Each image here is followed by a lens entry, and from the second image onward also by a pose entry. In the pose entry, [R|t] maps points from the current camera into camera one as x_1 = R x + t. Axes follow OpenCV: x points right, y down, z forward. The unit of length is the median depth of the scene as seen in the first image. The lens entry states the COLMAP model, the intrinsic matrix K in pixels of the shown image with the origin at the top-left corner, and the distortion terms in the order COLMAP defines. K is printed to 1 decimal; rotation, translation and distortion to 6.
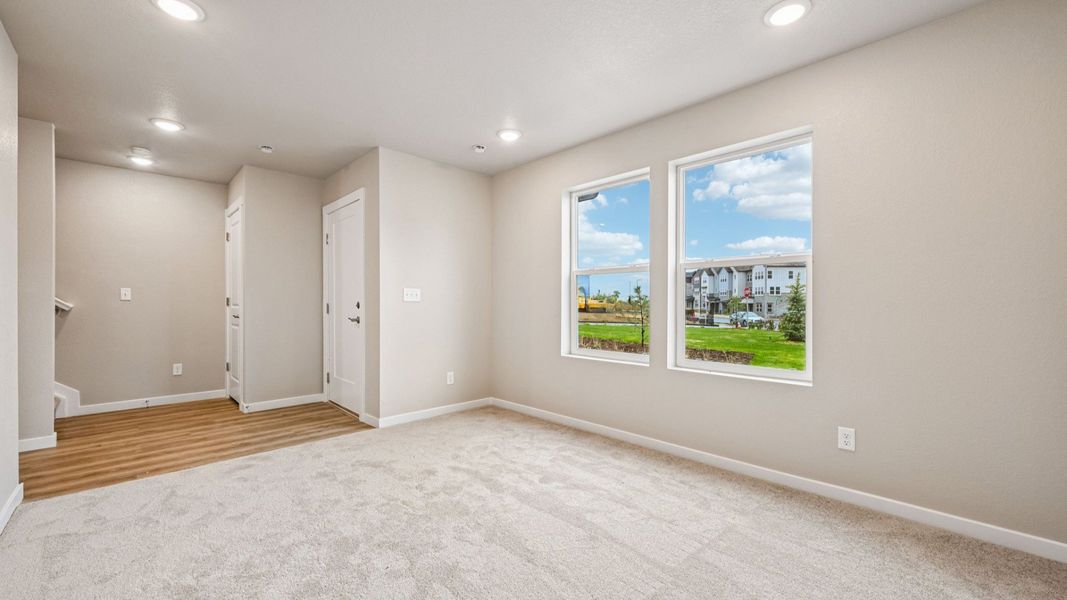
lens RADIAL K [[417.7, 0, 541.3], [0, 417.7, 303.2], [0, 0, 1]] dist [-0.002956, 0.000776]
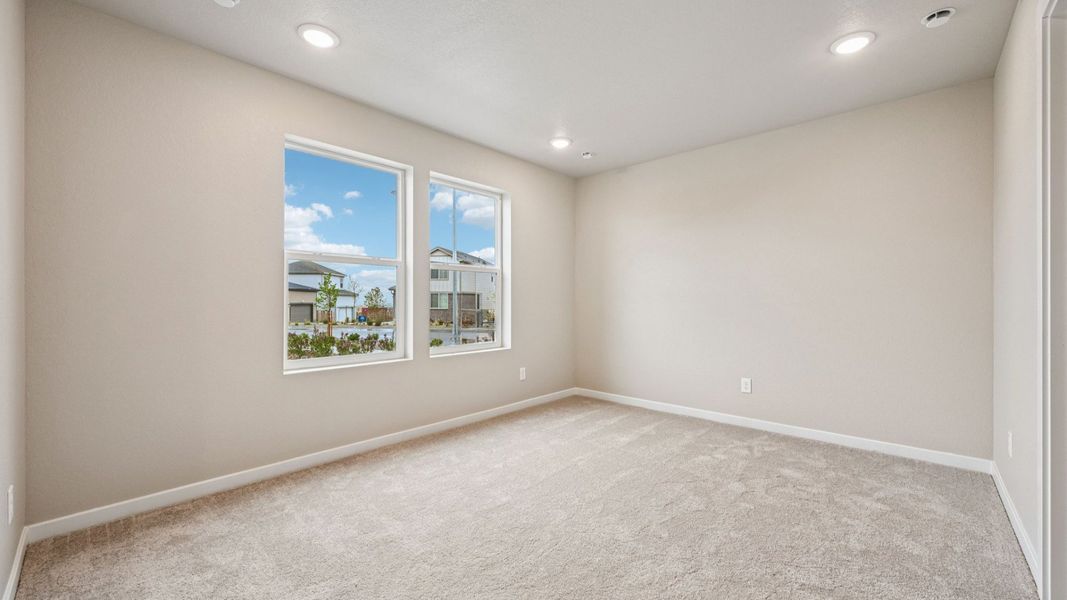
lens RADIAL K [[419.1, 0, 537.2], [0, 419.1, 301.3], [0, 0, 1]] dist [-0.001609, 0.000337]
pose [[-0.033611, -0.009355, 0.999391, -0.771475], [-0.007737, 0.999929, 0.009100, -0.001499], [-0.999405, -0.007426, -0.033681, 0.730275]]
